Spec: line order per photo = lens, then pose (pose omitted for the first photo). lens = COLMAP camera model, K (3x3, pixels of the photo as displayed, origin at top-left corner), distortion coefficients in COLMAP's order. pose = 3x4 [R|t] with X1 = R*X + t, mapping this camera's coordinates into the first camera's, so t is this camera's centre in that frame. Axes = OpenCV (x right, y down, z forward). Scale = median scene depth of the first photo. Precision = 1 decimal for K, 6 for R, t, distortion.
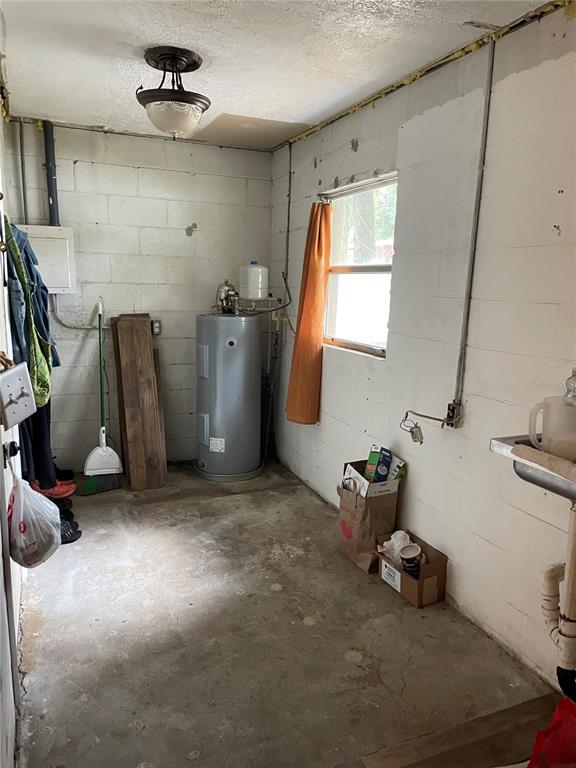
lens RADIAL K [[580.8, 0, 289.6], [0, 580.8, 396.5], [0, 0, 1]] dist [0.092855, -0.117756]
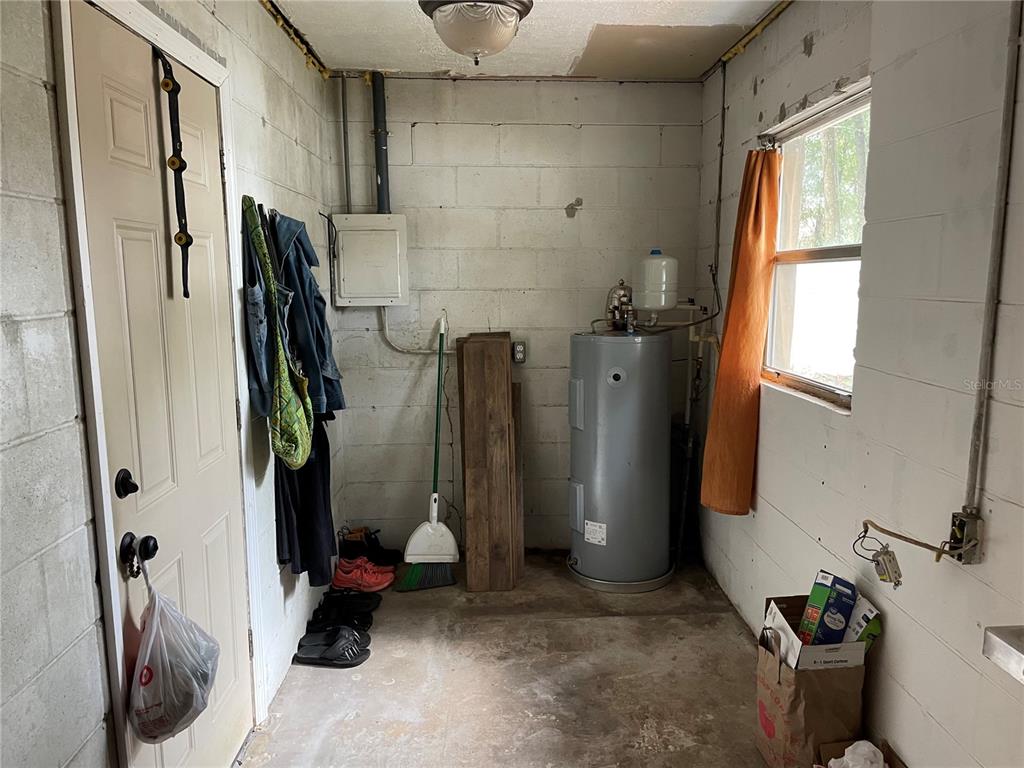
lens RADIAL K [[774.5, 0, 541.3], [0, 774.5, 394.0], [0, 0, 1]] dist [0.092855, -0.117756]
pose [[0.940571, 0.023975, -0.338750, 0.121632], [-0.042453, 0.997981, -0.047242, -0.030911], [0.336933, 0.058815, 0.939690, 0.179209]]
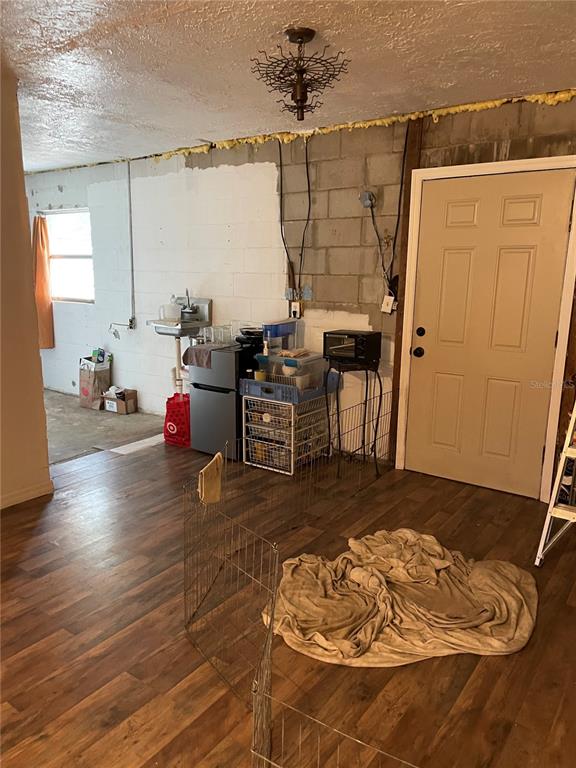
lens RADIAL K [[580.8, 0, 289.6], [0, 580.8, 396.5], [0, 0, 1]] dist [0.092855, -0.117756]
pose [[0.856919, -0.114530, 0.502566, -0.259603], [0.103431, 0.993378, 0.050022, 0.186472], [-0.504967, 0.009116, 0.863091, -0.887872]]
